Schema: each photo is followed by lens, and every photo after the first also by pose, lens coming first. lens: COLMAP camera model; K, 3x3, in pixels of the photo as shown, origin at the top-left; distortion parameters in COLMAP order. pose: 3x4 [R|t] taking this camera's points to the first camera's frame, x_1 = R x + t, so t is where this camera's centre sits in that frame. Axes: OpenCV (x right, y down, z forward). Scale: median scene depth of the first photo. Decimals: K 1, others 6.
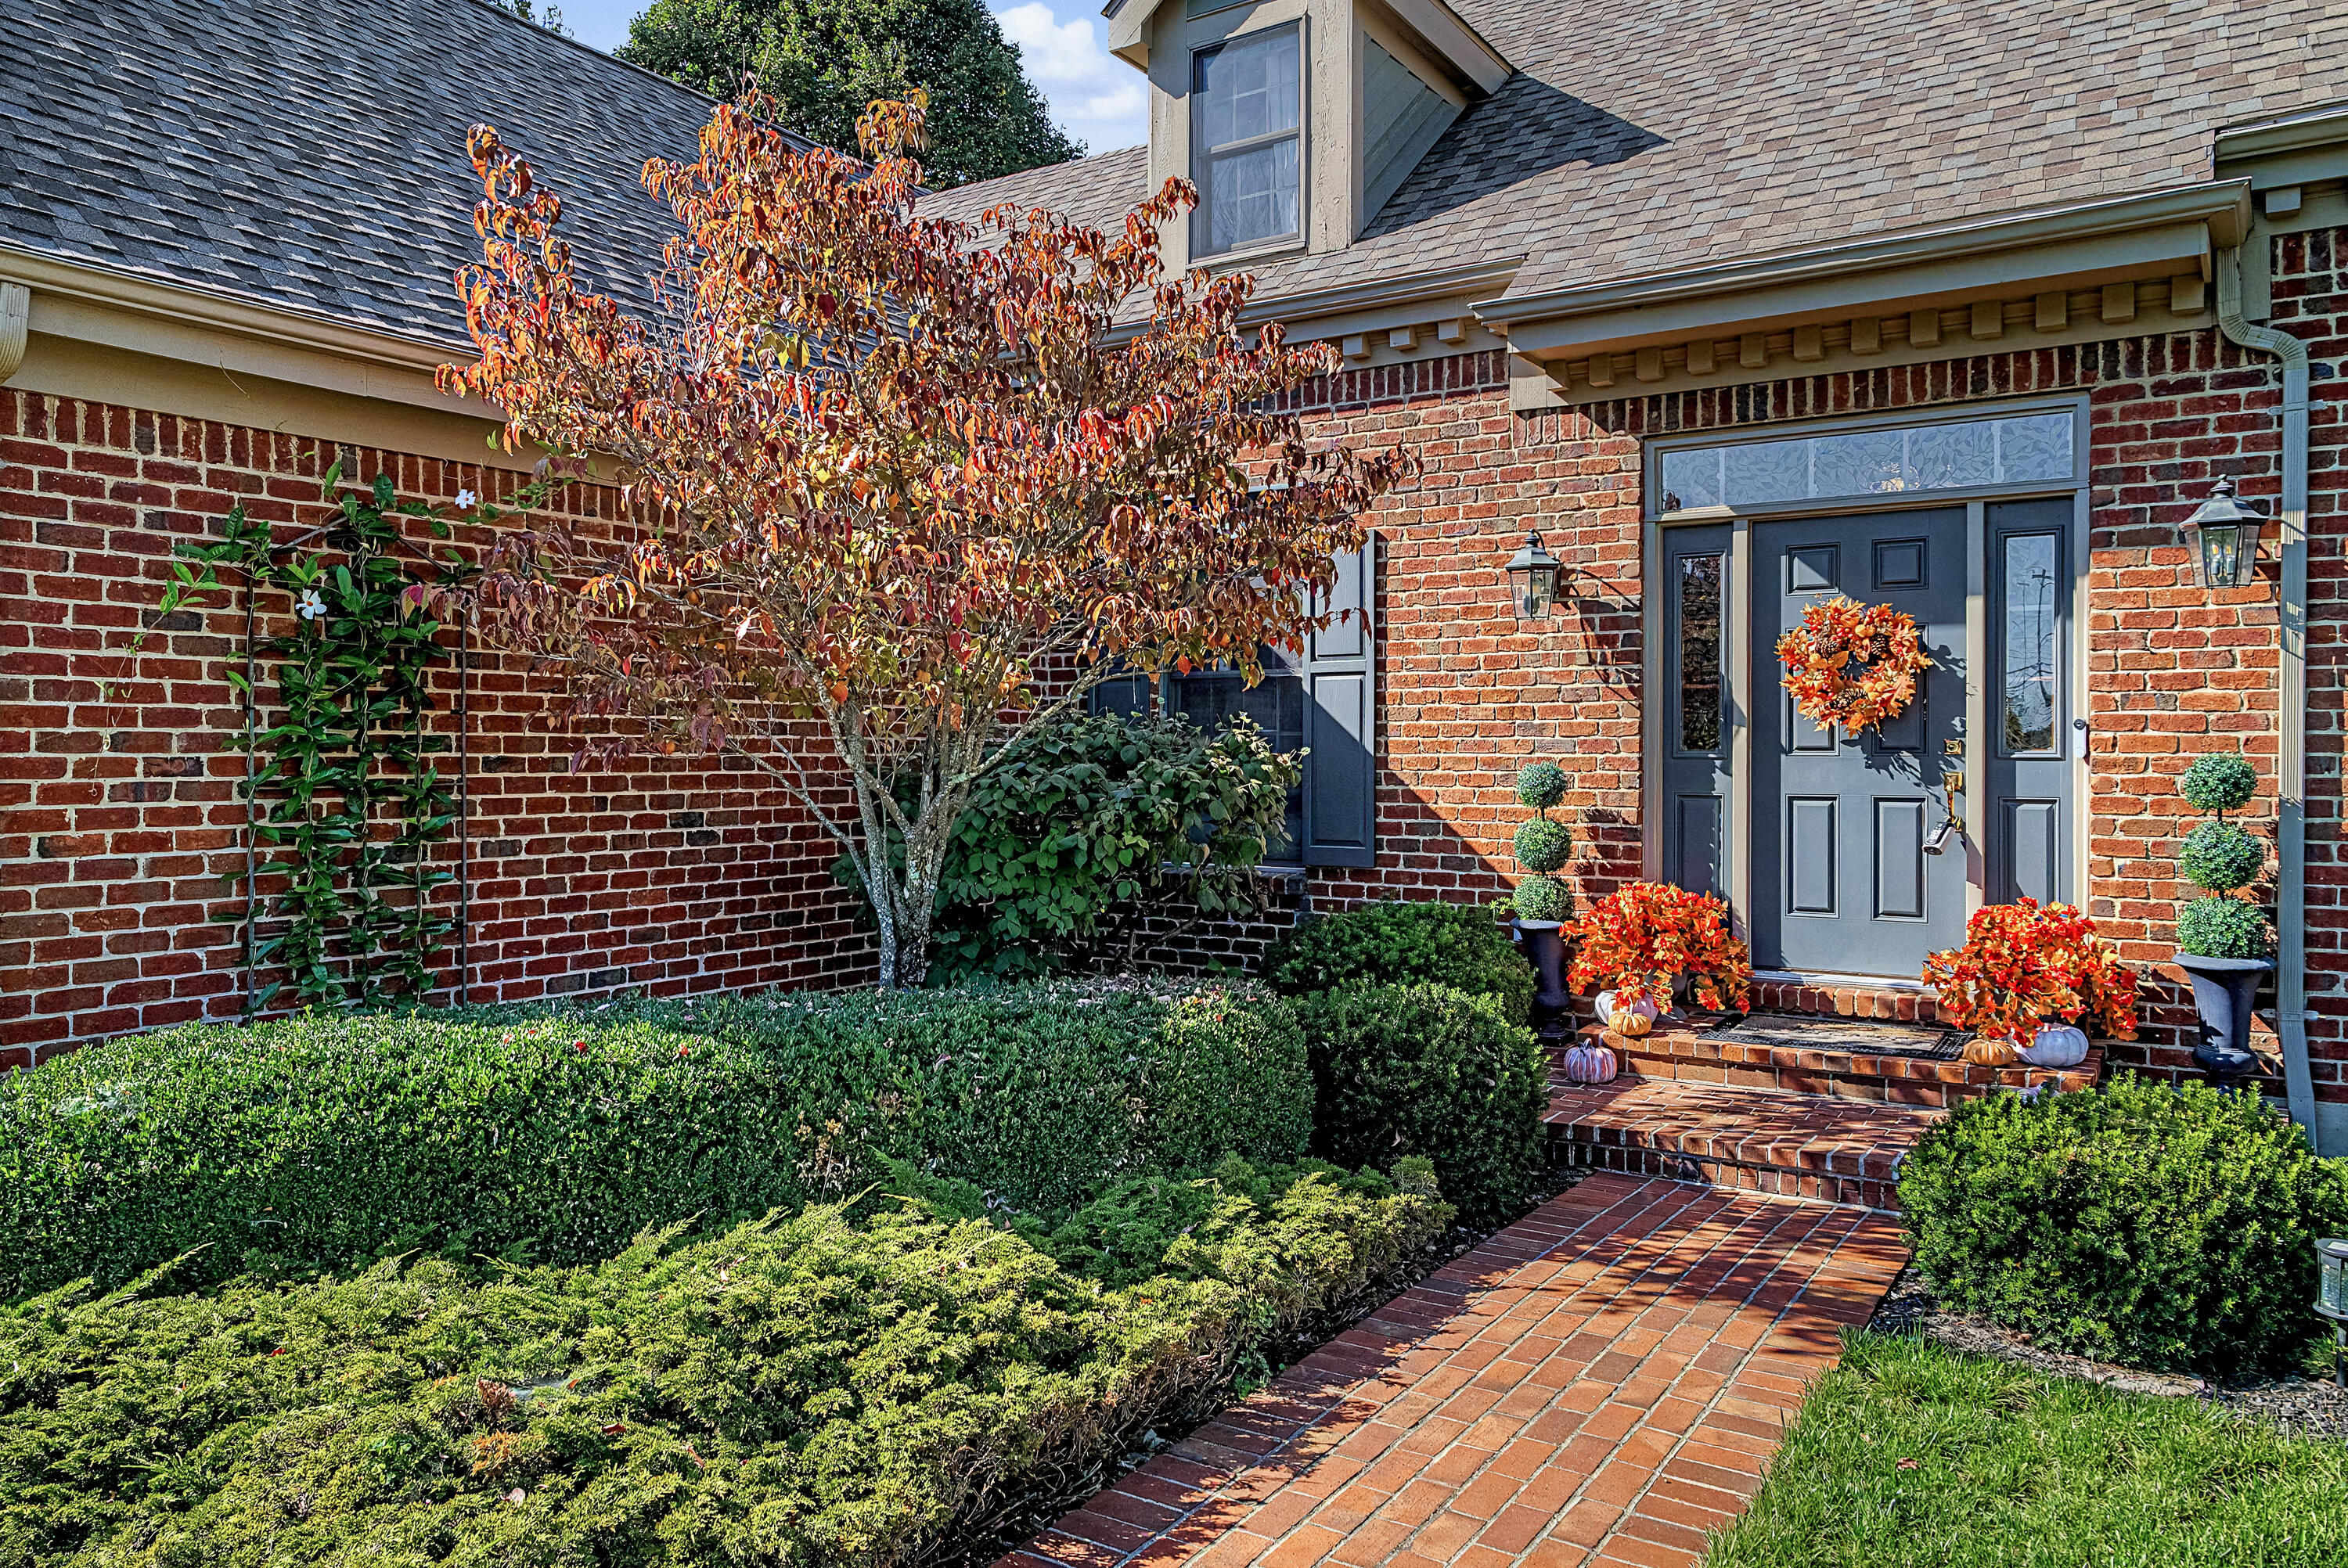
lens RADIAL K [[1645.6, 0, 1170.9], [0, 1645.6, 753.0], [0, 0, 1]] dist [0.001609, -0.000906]
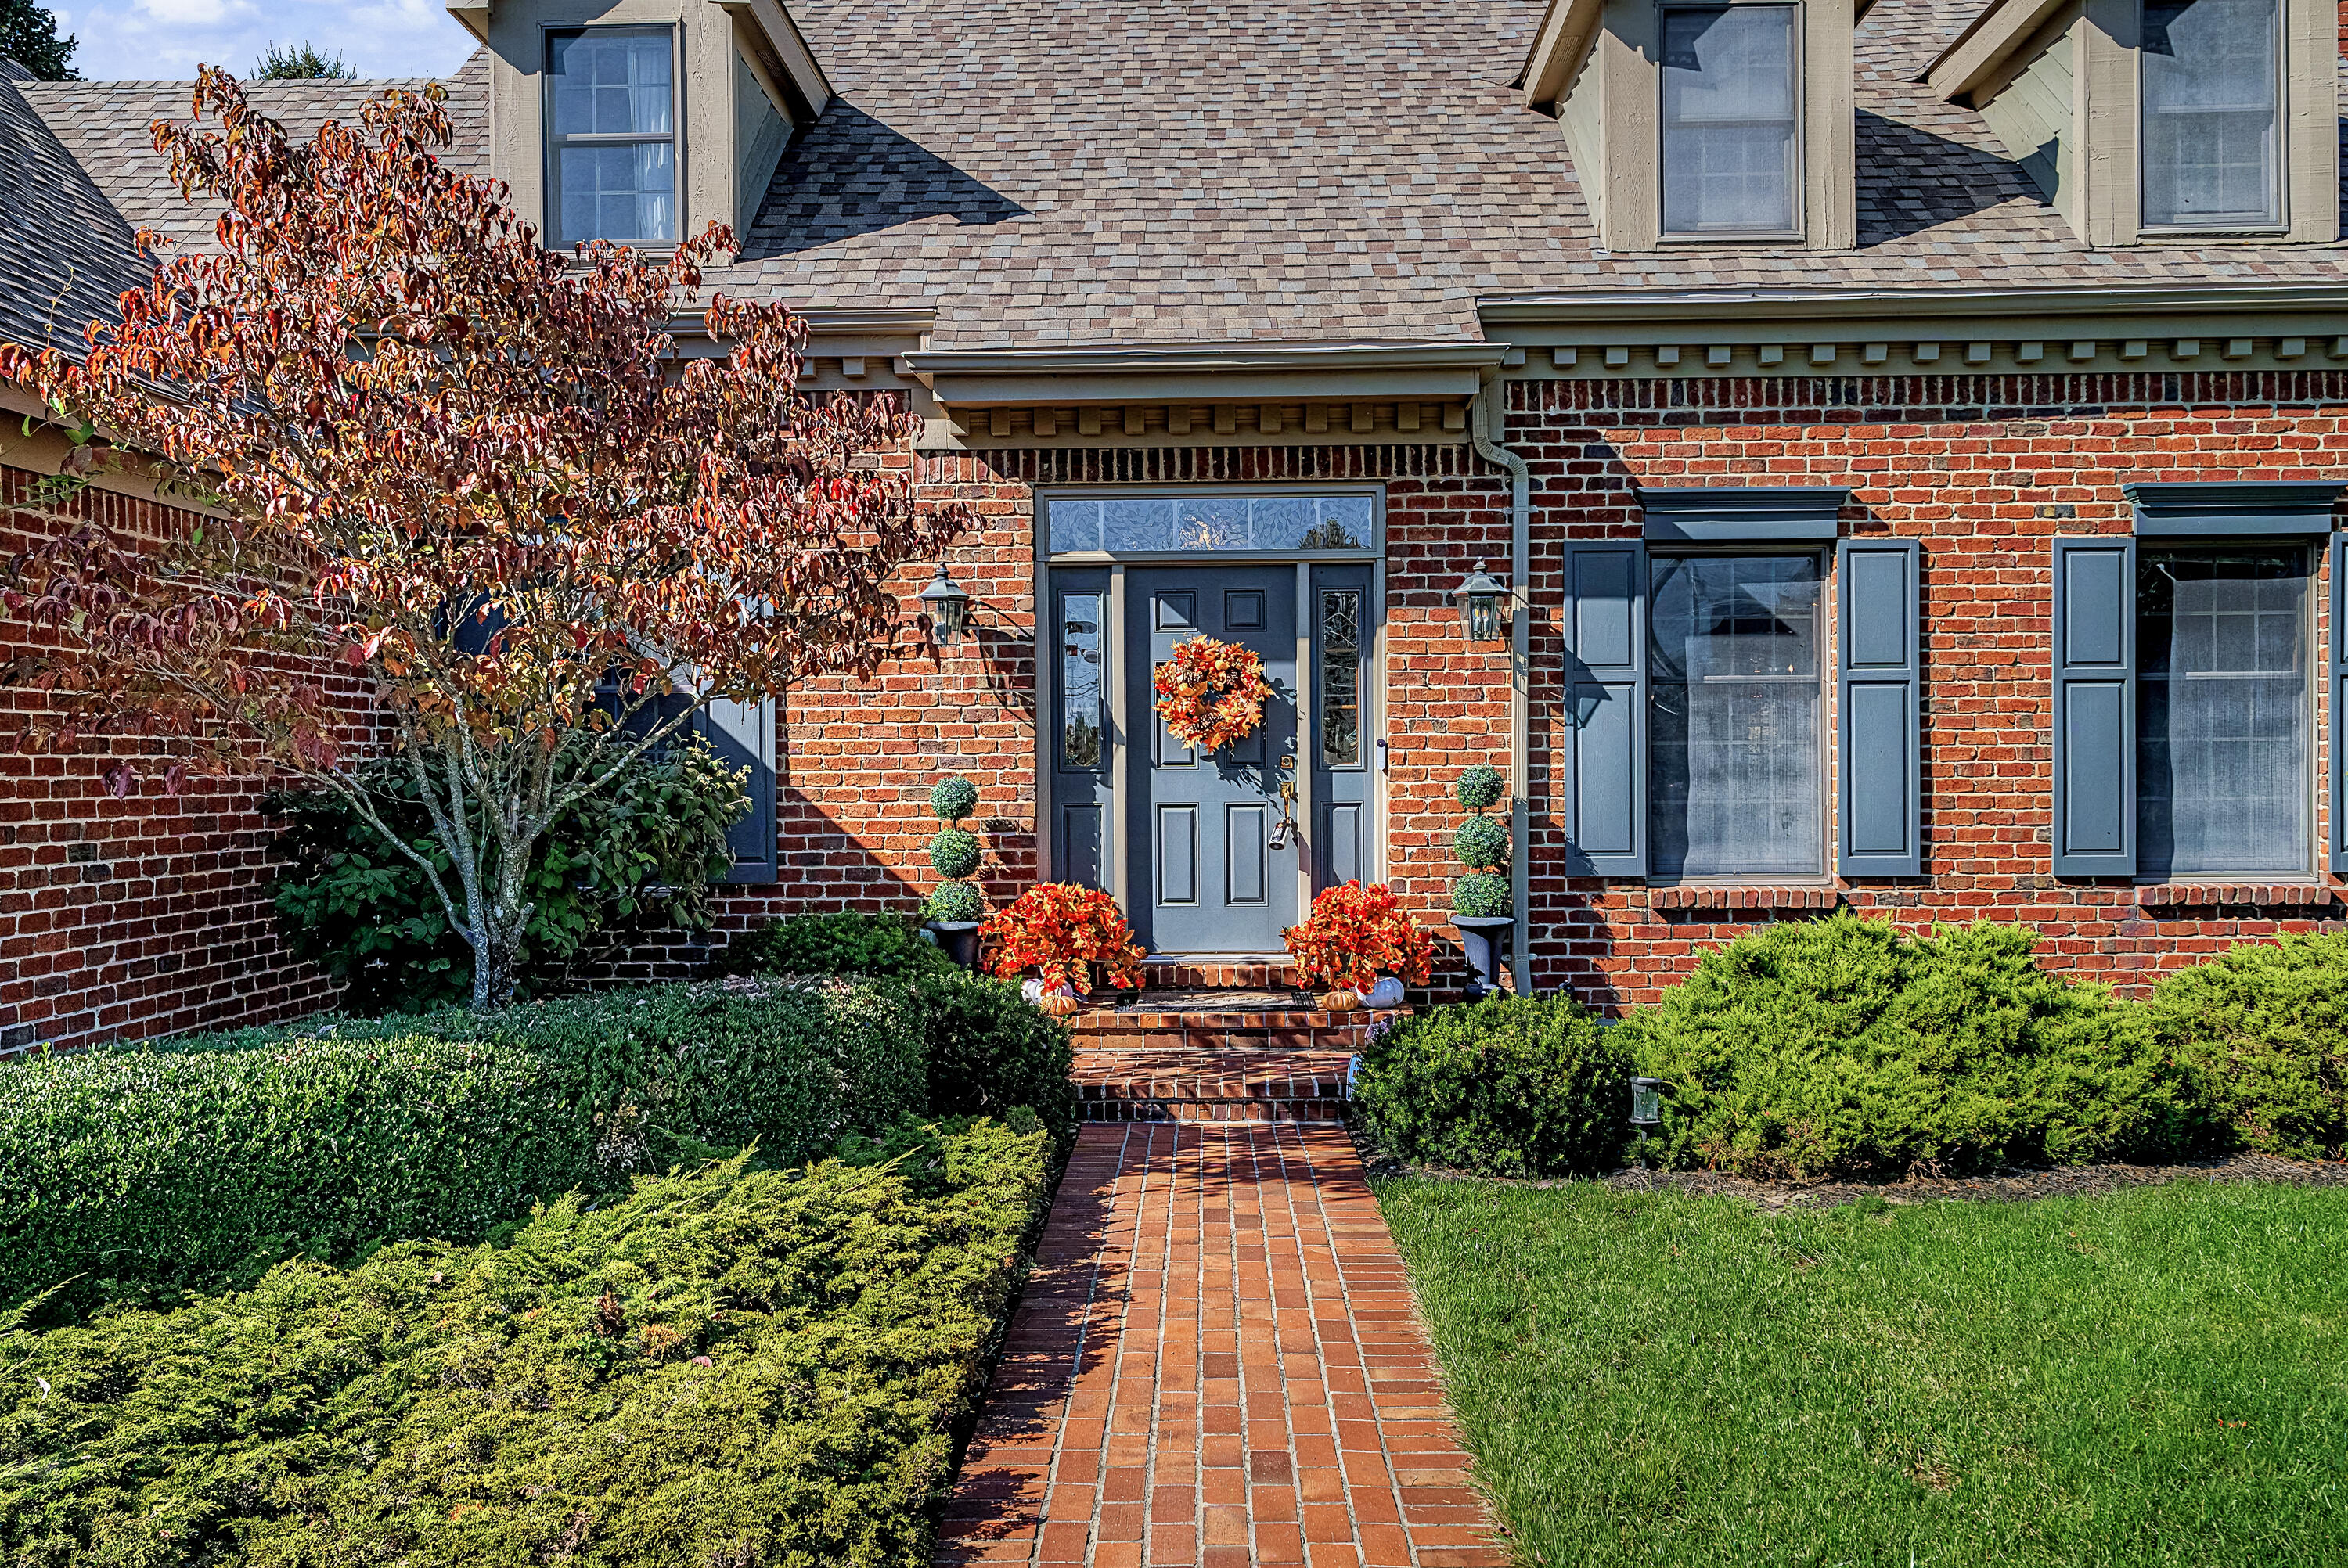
lens RADIAL K [[1966.9, 0, 1174.0], [0, 1966.9, 784.0], [0, 0, 1]] dist [0.009172, -0.000035]
pose [[0.847171, -0.010968, 0.531207, -0.375764], [0.007567, 0.999935, 0.008578, -0.000120], [-0.531266, -0.003247, 0.847199, -0.197418]]
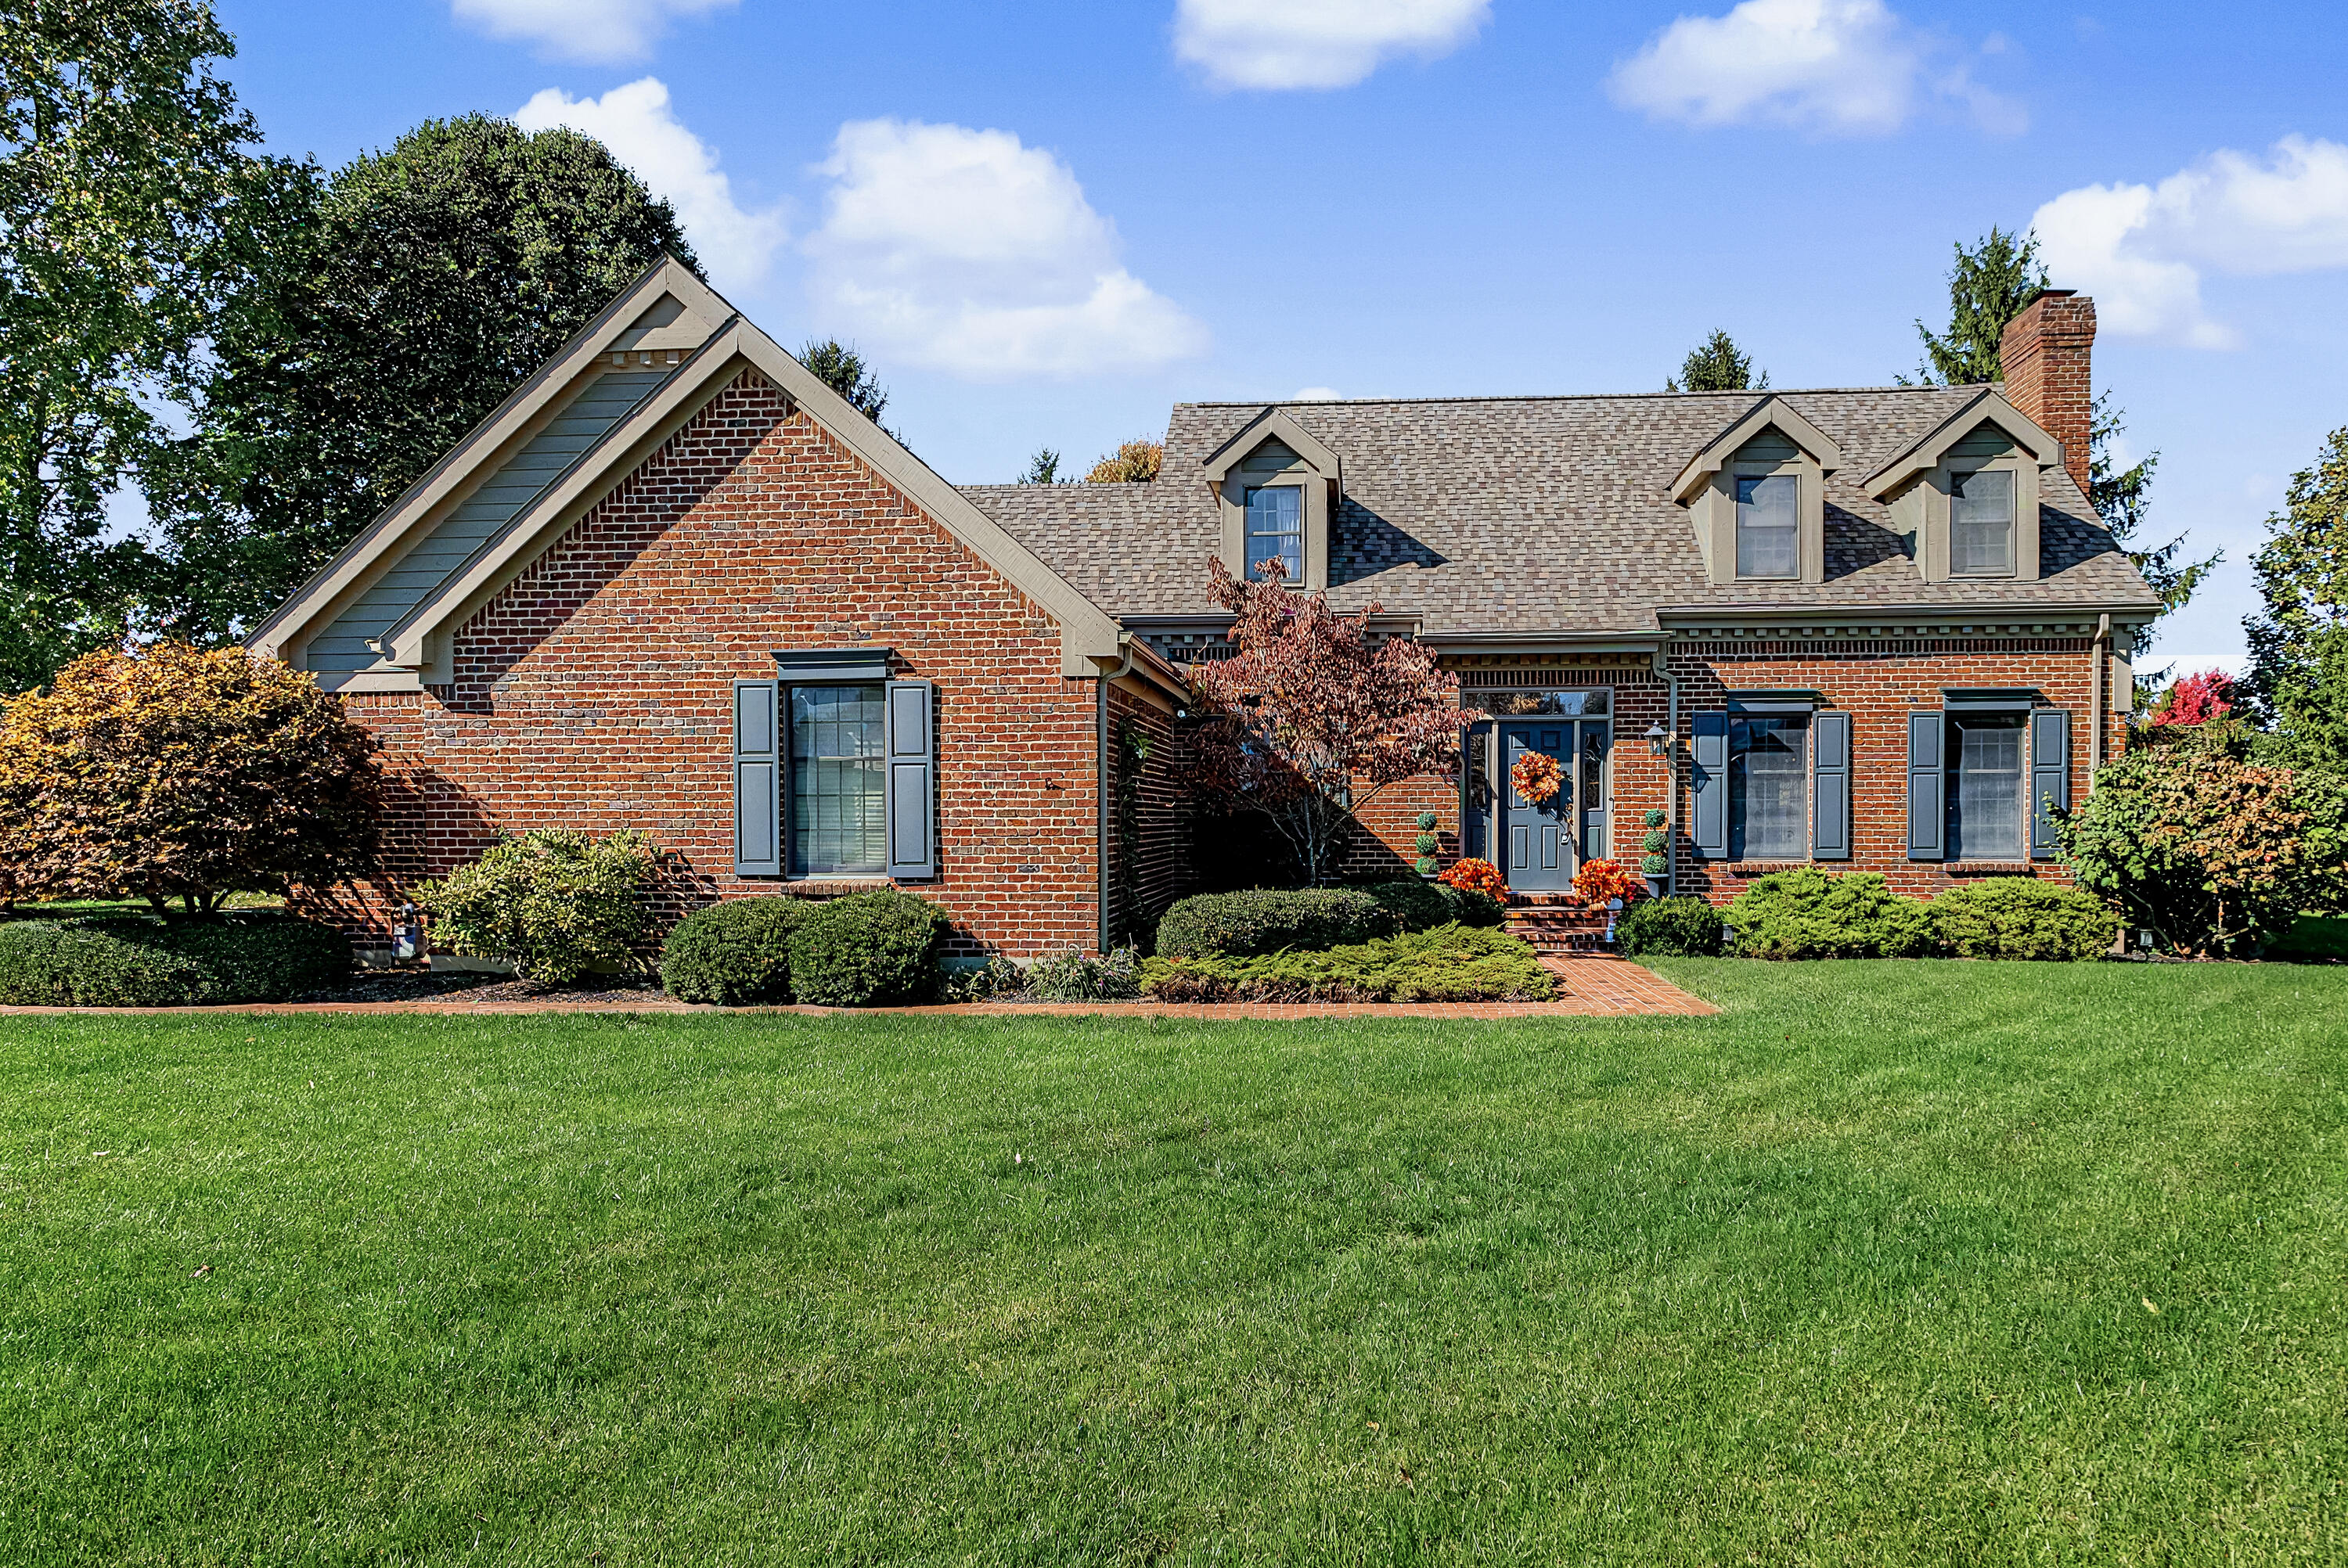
lens RADIAL K [[1623.0, 0, 1239.4], [0, 1623.0, 853.5], [0, 0, 1]] dist [0.000917, -0.000339]
pose [[0.873075, -0.011774, 0.487443, -1.369333], [0.002218, 0.999794, 0.020177, 0.018323], [-0.487580, -0.016535, 0.872922, -1.147421]]
